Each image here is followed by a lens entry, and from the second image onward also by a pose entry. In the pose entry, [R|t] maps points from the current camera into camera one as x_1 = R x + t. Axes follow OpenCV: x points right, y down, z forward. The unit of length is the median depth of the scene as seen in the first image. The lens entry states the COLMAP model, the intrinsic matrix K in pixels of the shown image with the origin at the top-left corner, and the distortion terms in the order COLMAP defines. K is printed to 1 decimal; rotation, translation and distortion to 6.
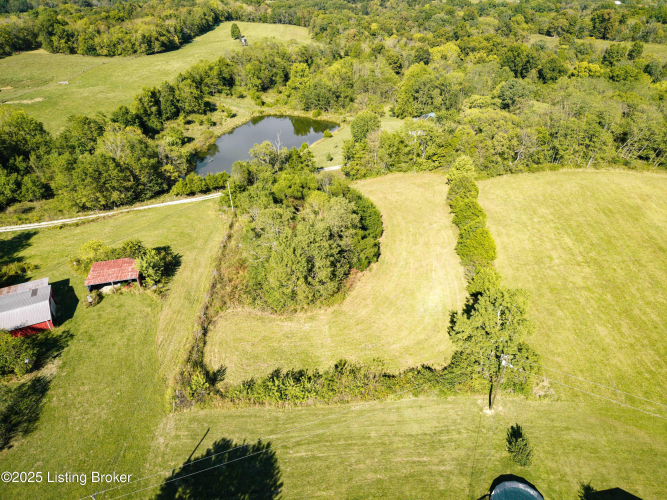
lens RADIAL K [[445.4, 0, 335.5], [0, 445.4, 250.0], [0, 0, 1]] dist [0.029840, -0.027729]
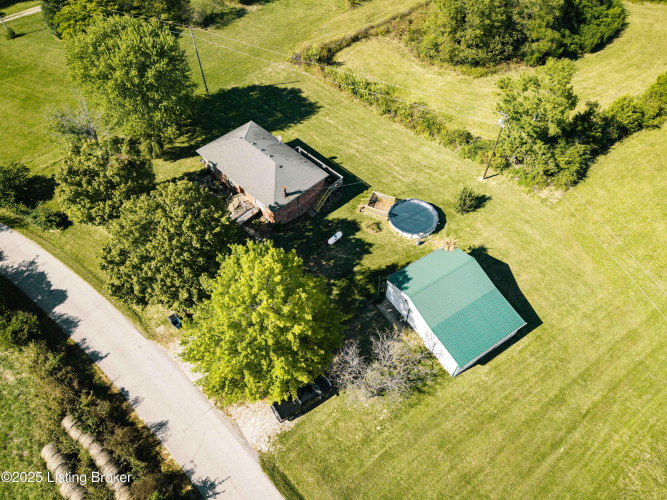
lens RADIAL K [[445.4, 0, 338.0], [0, 445.4, 251.9], [0, 0, 1]] dist [0.029840, -0.027729]
pose [[0.680920, 0.576595, -0.451538, 0.328072], [-0.398718, 0.809037, 0.431838, 0.087174], [0.614306, -0.114011, 0.780788, -0.017147]]
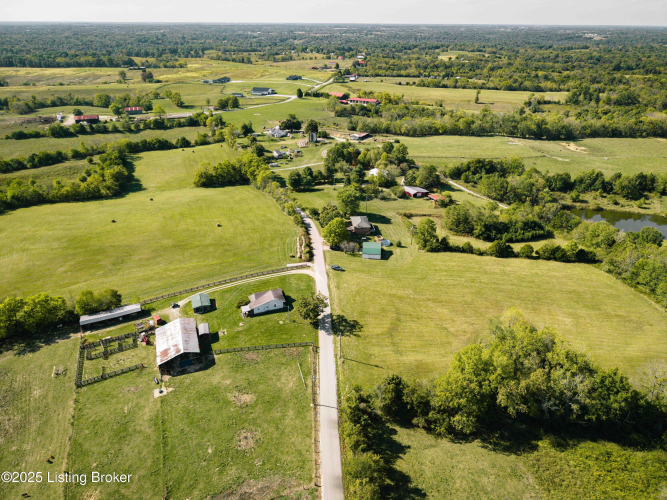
lens RADIAL K [[445.4, 0, 335.3], [0, 445.4, 252.7], [0, 0, 1]] dist [0.029840, -0.027729]
pose [[0.057251, 0.454592, -0.888858, 1.752891], [-0.544923, 0.760230, 0.353709, -0.270306], [0.836529, 0.464109, 0.291241, -0.281989]]
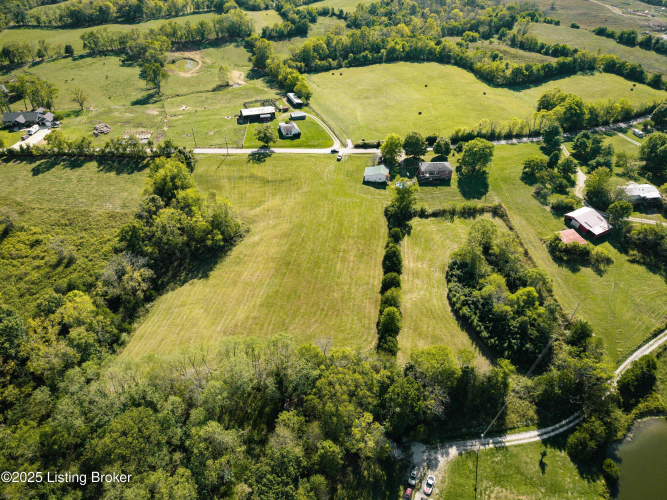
lens RADIAL K [[445.4, 0, 334.4], [0, 445.4, 251.8], [0, 0, 1]] dist [0.029840, -0.027729]
pose [[-0.999953, -0.004936, -0.008366, 0.428738], [-0.009516, 0.325031, 0.945656, -1.284988], [-0.001948, 0.945691, -0.325062, 1.169041]]
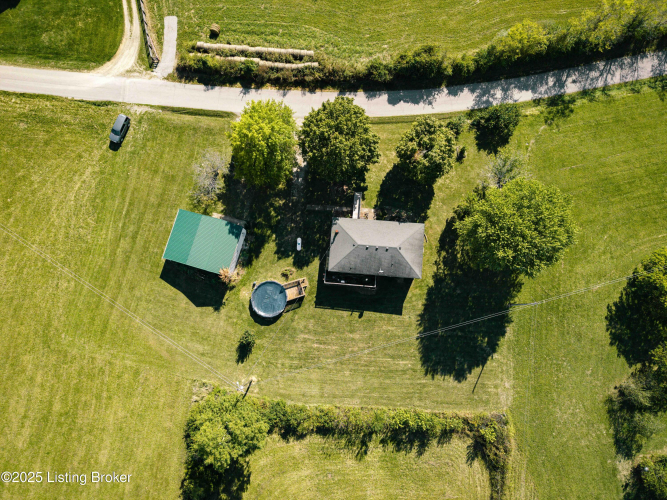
lens RADIAL K [[445.4, 0, 335.5], [0, 445.4, 248.5], [0, 0, 1]] dist [0.029840, -0.027729]
pose [[-0.992244, -0.123357, 0.015341, 0.067031], [0.067017, -0.426910, 0.901807, -0.288955], [-0.104695, 0.895841, 0.431866, 0.050503]]
